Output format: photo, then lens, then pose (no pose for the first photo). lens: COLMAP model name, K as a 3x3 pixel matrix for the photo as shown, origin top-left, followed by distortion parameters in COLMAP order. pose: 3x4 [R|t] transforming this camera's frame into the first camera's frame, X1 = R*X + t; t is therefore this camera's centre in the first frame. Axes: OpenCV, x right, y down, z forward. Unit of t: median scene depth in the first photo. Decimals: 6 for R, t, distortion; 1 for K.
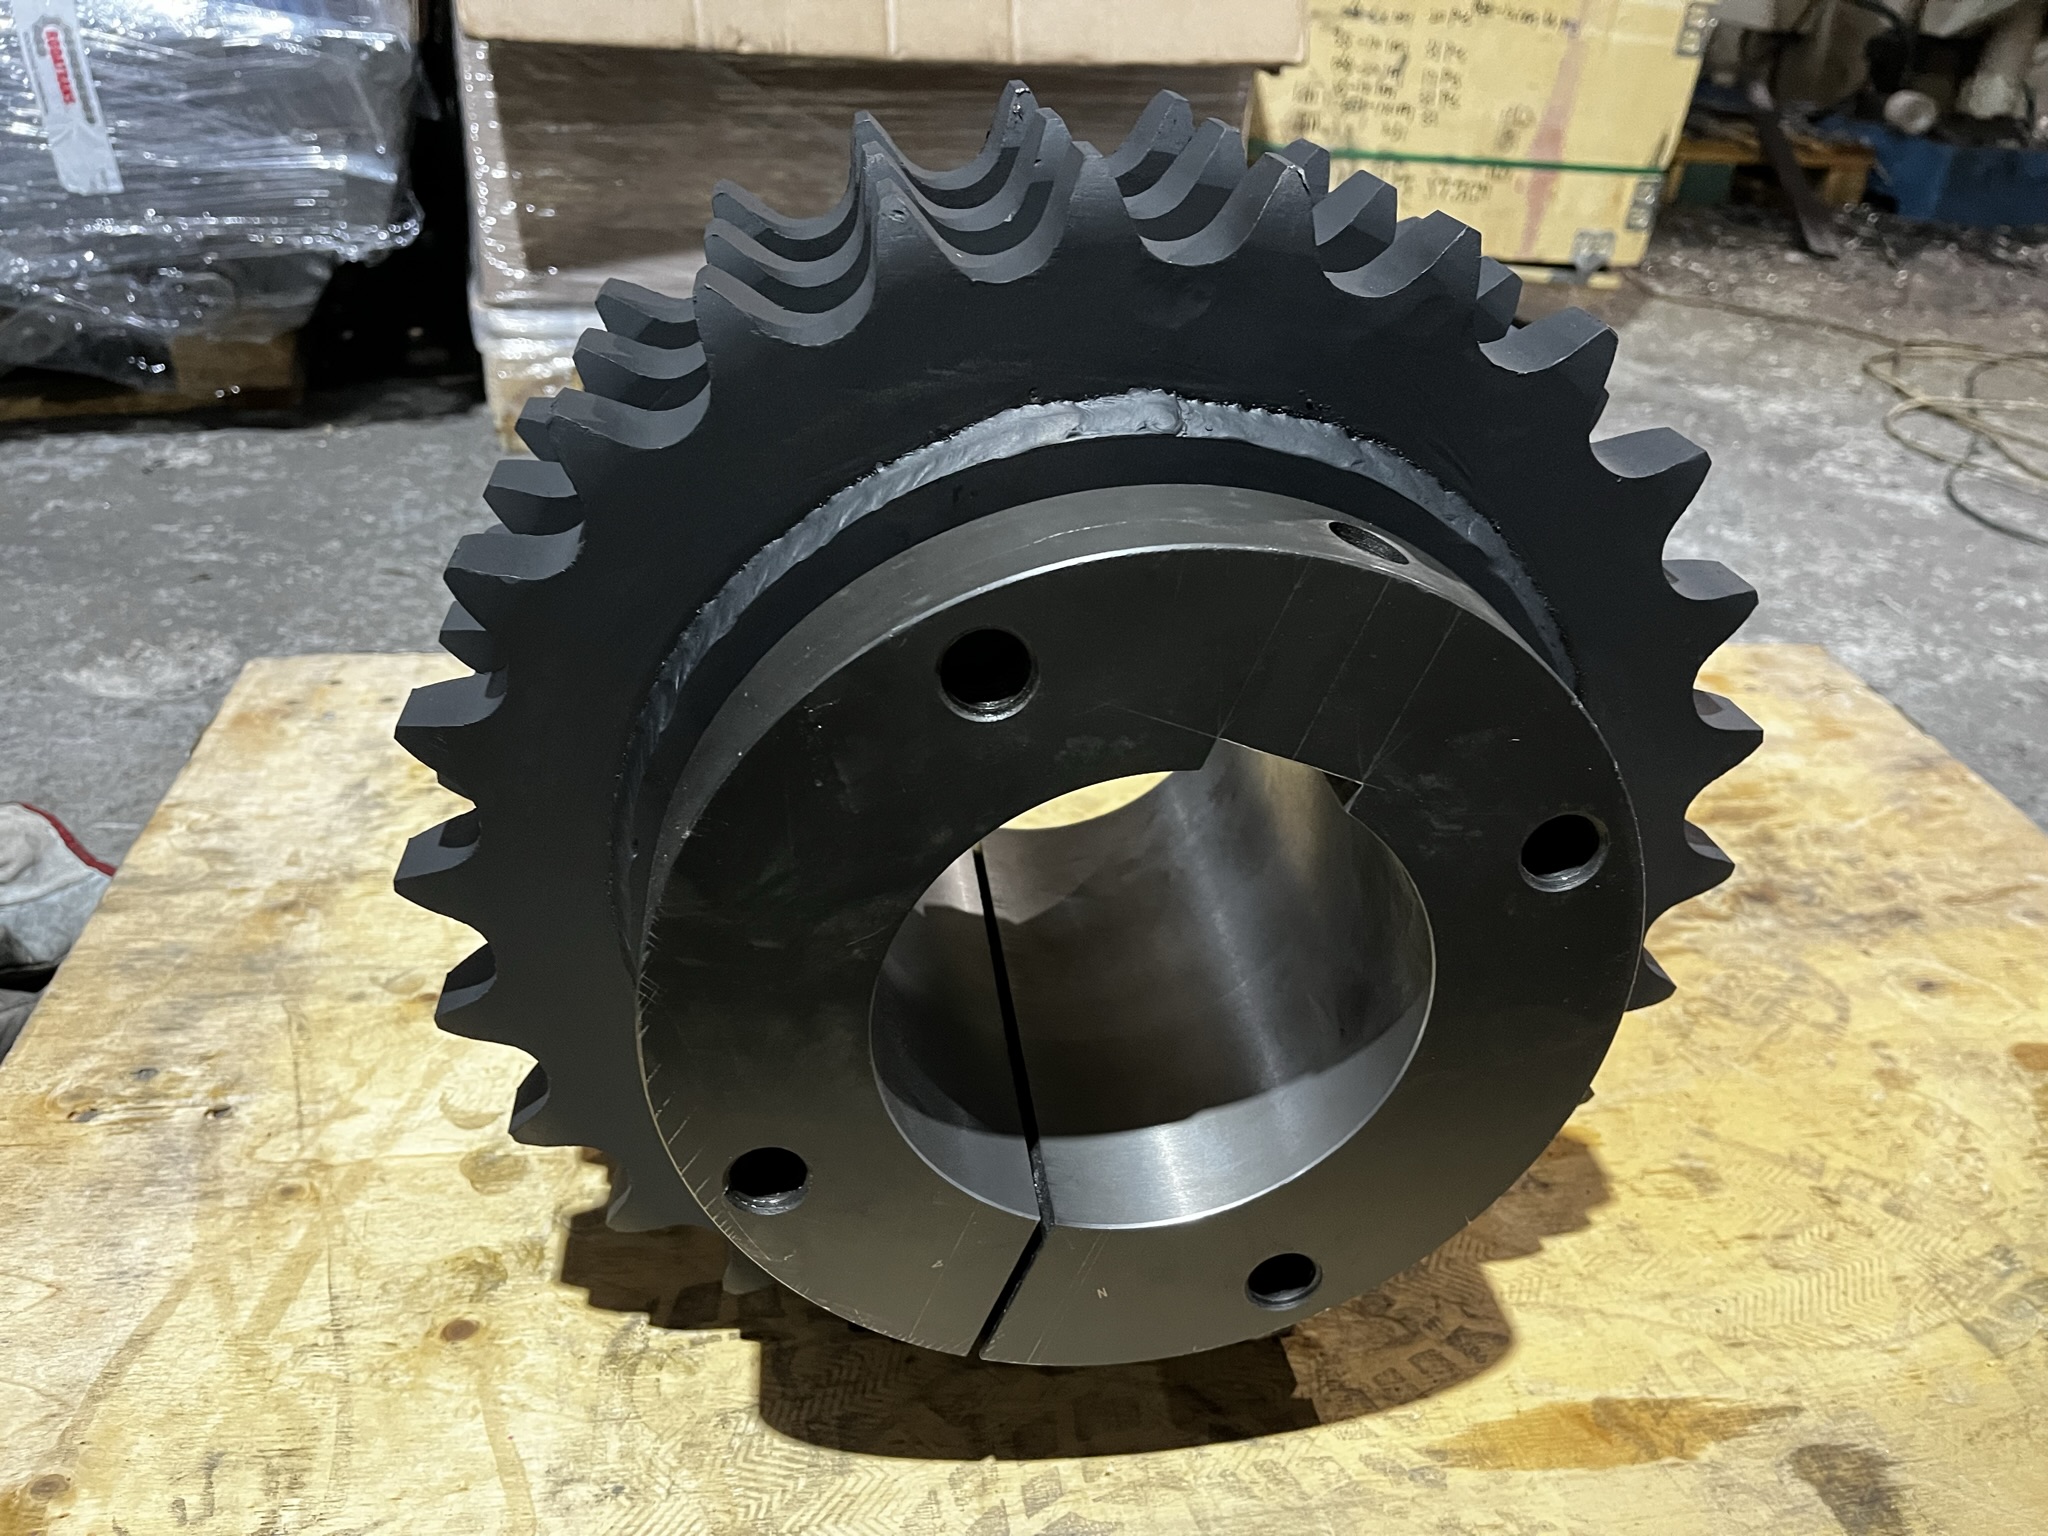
lens RADIAL K [[1559.3, 0, 1025.2], [0, 1559.3, 768.1], [0, 0, 1]] dist [0.000035, -0.012396]
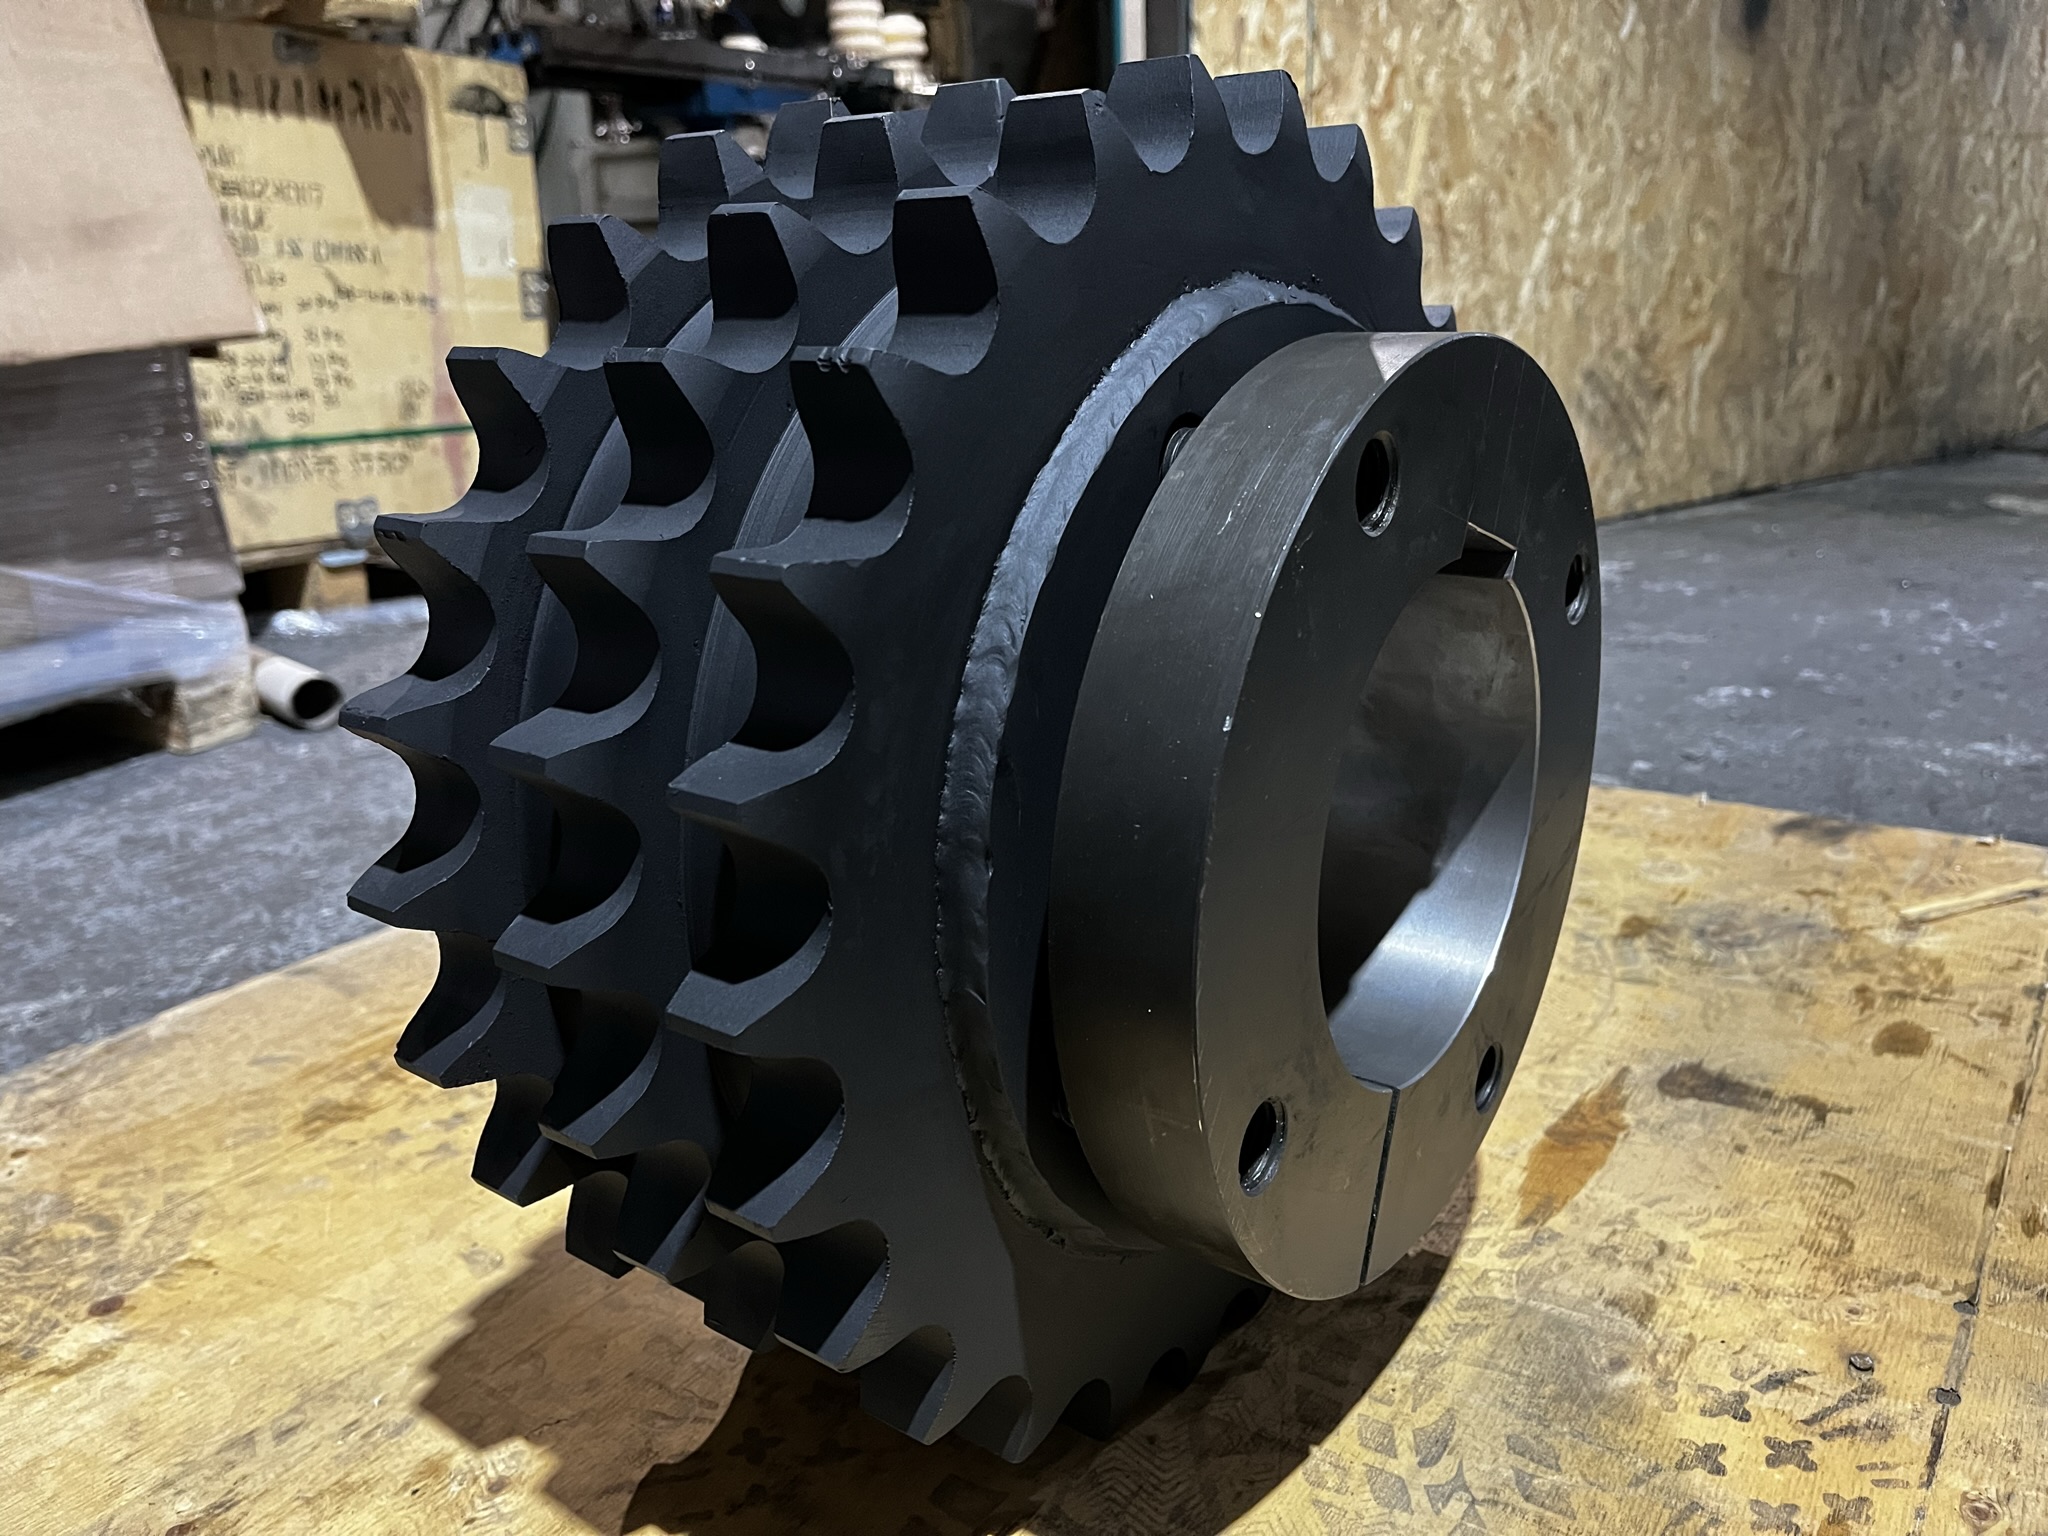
lens RADIAL K [[1559.3, 0, 1024.7], [0, 1559.3, 767.7], [0, 0, 1]] dist [0.000035, -0.012396]
pose [[0.693860, -0.290315, 0.658996, -0.155531], [0.411854, 0.910672, -0.032455, 0.007908], [-0.590707, 0.293929, 0.751446, 0.069084]]
